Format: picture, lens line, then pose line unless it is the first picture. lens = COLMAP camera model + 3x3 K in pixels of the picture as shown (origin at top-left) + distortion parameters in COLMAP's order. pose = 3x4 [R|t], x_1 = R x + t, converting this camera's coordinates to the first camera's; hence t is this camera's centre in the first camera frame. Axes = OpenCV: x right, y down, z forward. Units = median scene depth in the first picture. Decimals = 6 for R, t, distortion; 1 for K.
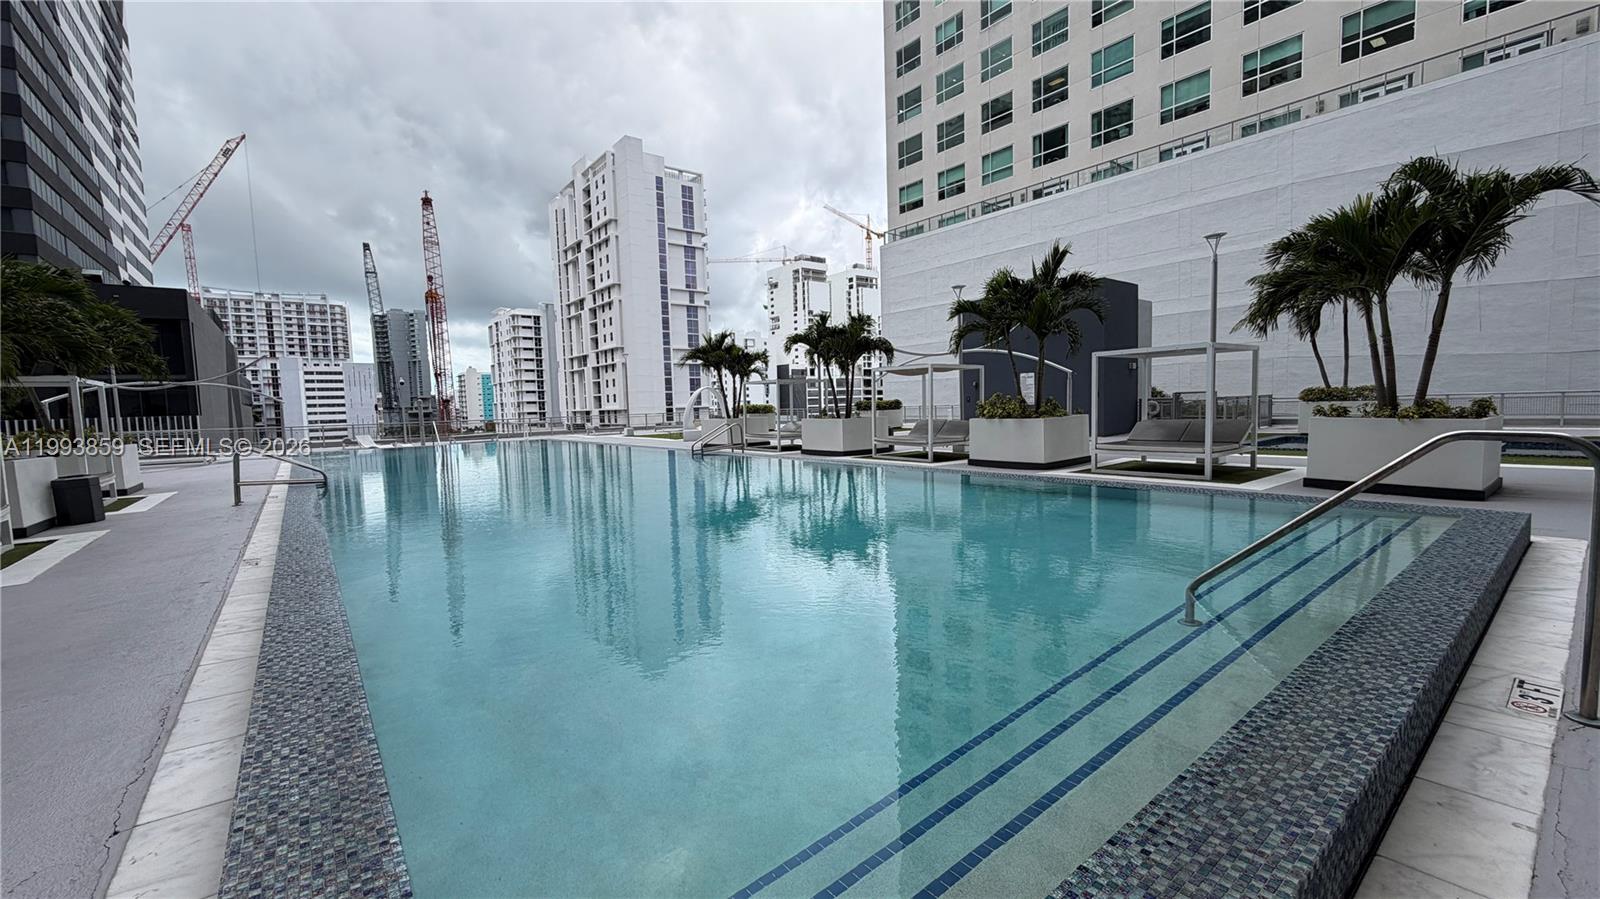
lens RADIAL K [[642.1, 0, 800.0], [0, 642.1, 449.5], [0, 0, 1]] dist [0.002577, 0.000075]
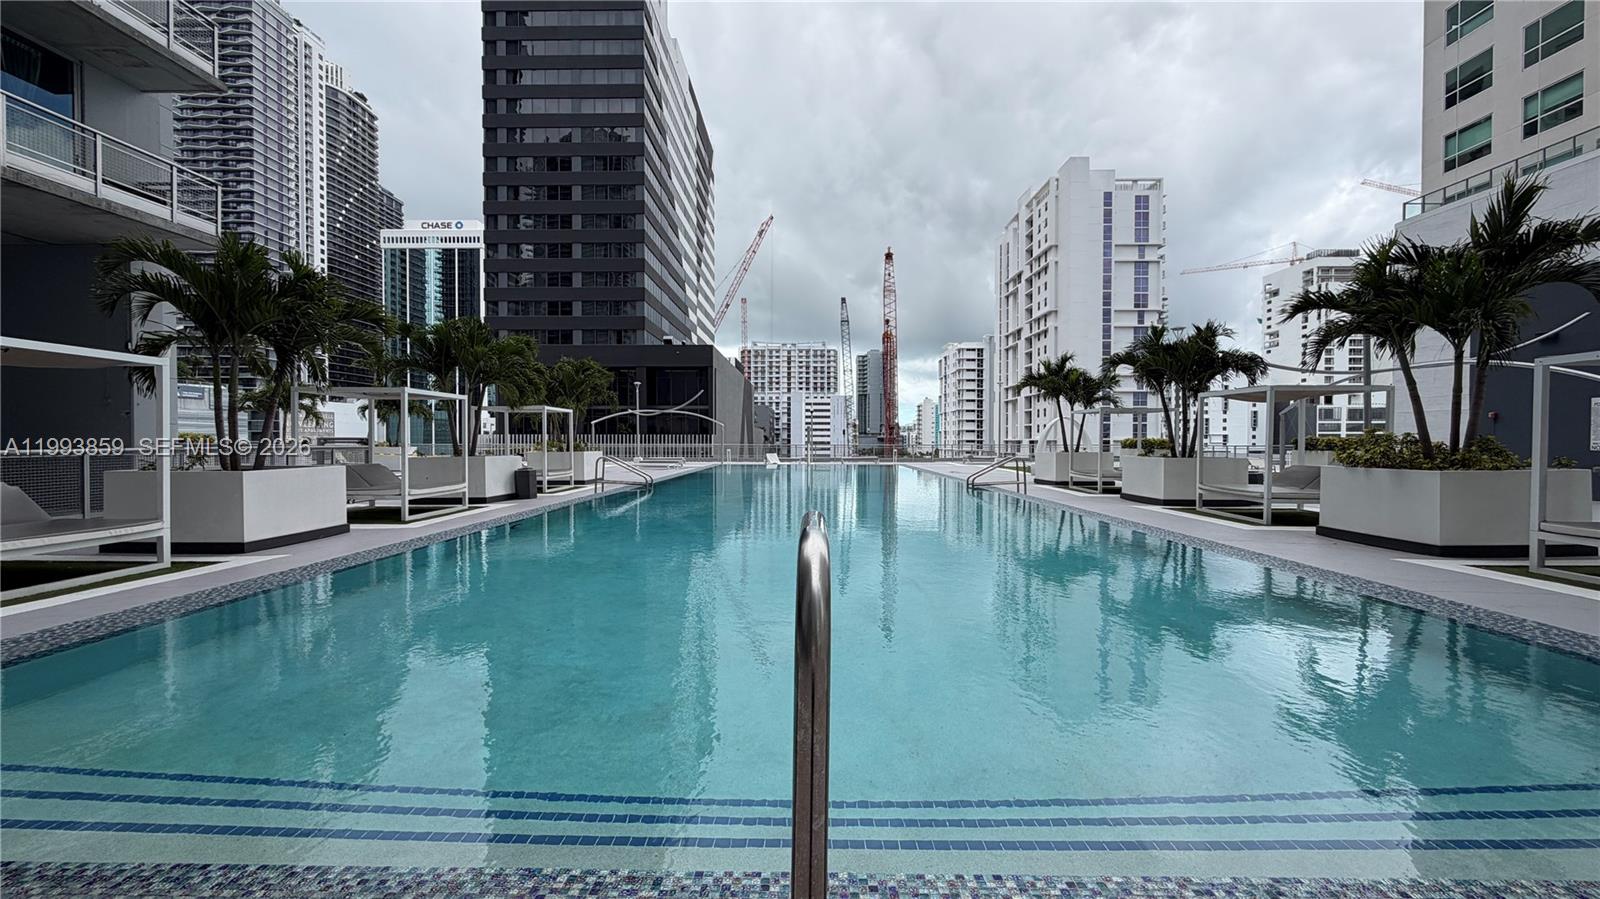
lens RADIAL K [[642.1, 0, 800.0], [0, 642.1, 449.5], [0, 0, 1]] dist [0.002577, 0.000075]
pose [[0.776262, 0.039657, -0.629162, 0.032277], [-0.068371, 0.997429, -0.021486, -0.001716], [0.626692, 0.059695, 0.776977, 0.017500]]
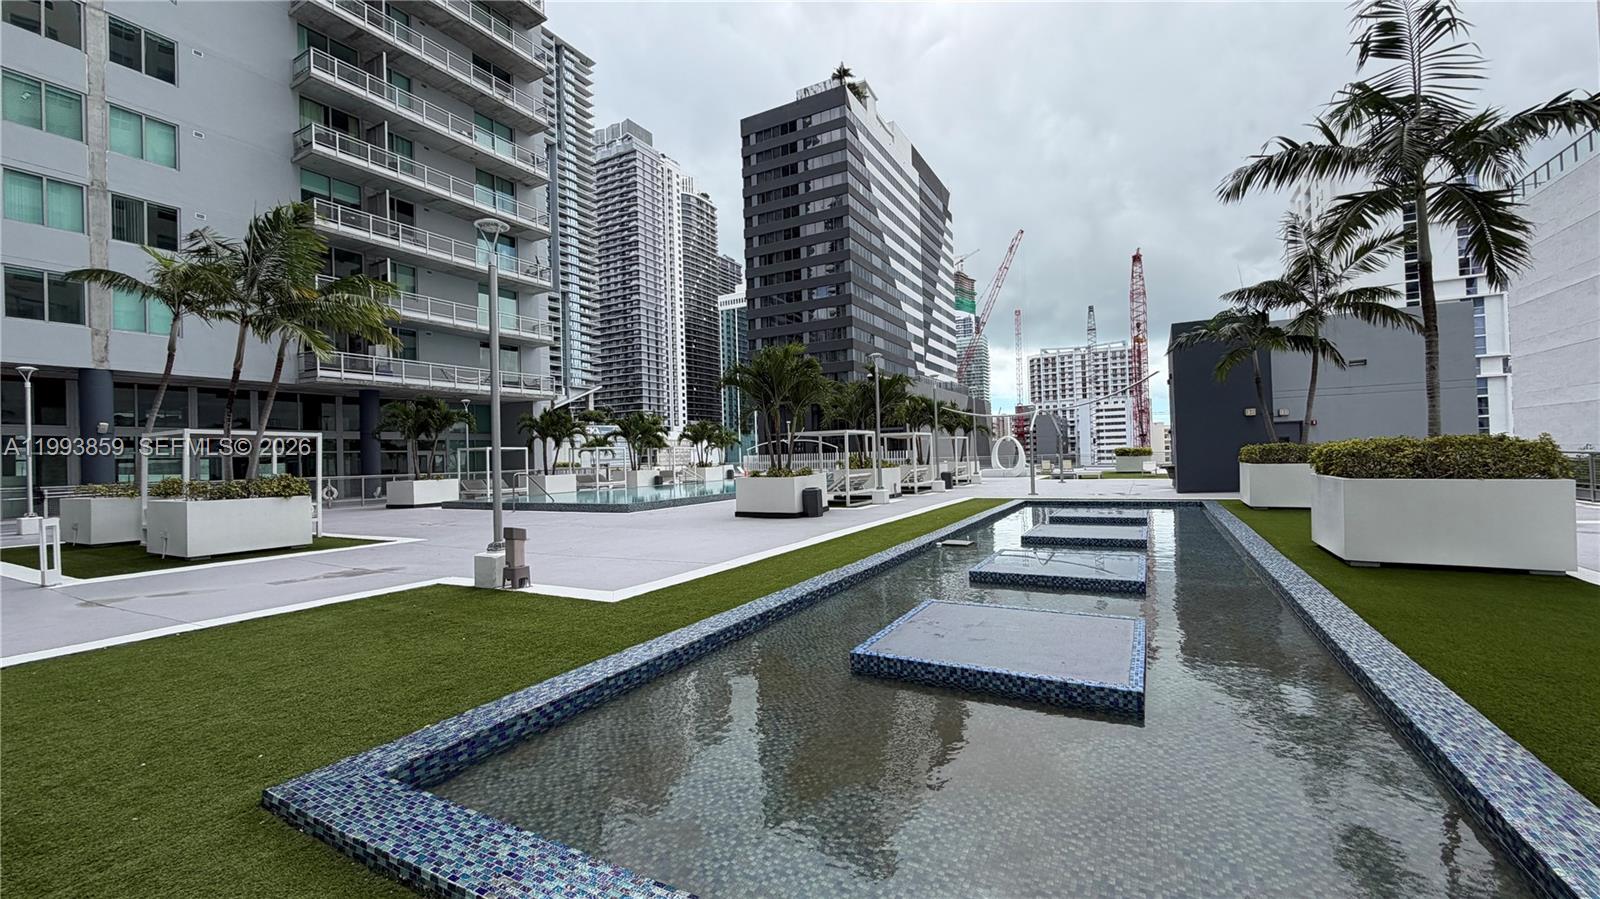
lens RADIAL K [[659.0, 0, 807.2], [0, 659.0, 450.0], [0, 0, 1]] dist [0.001013, -0.000037]
pose [[0.393082, 0.008691, -0.919463, 0.218660], [-0.046738, 0.998852, -0.010539, -0.009660], [0.918315, 0.047116, 0.393036, 0.028624]]
